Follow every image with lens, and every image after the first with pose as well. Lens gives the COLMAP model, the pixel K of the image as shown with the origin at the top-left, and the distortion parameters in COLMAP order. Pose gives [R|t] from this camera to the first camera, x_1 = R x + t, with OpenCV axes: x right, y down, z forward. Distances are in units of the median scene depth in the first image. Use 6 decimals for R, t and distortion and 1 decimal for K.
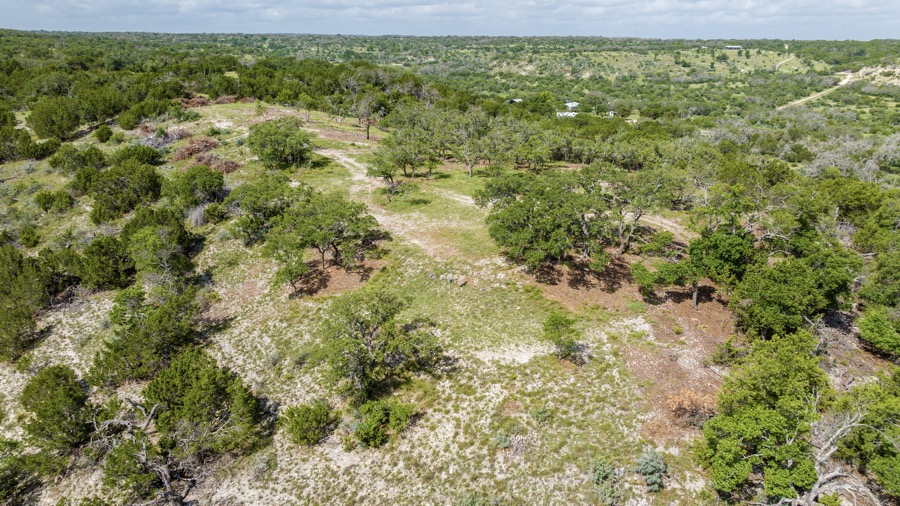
lens RADIAL K [[641.0, 0, 450.0], [0, 641.0, 253.0], [0, 0, 1]] dist [-0.016415, -0.002805]
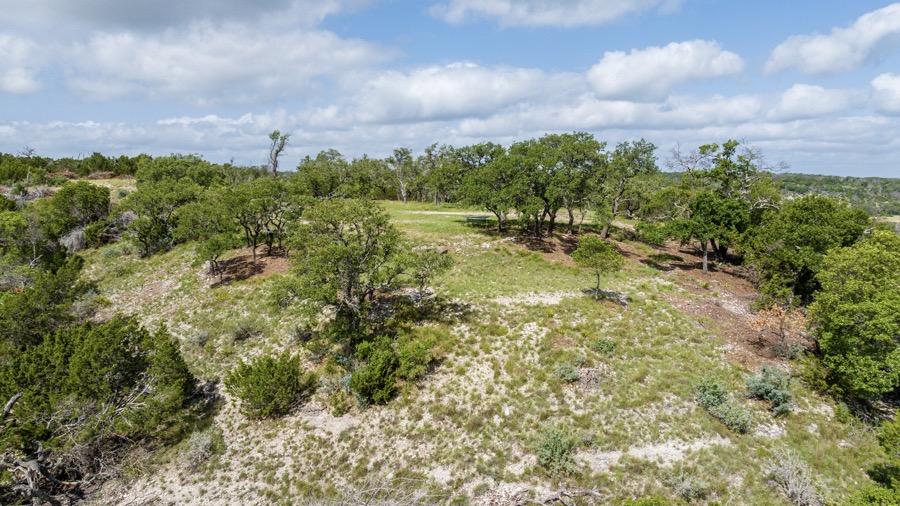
lens RADIAL K [[641.0, 0, 450.0], [0, 641.0, 253.0], [0, 0, 1]] dist [-0.016415, -0.002805]
pose [[0.980572, -0.024408, 0.194634, -0.171278], [0.065971, 0.975465, -0.210038, 0.292598], [-0.184732, 0.218797, 0.958124, 0.305274]]
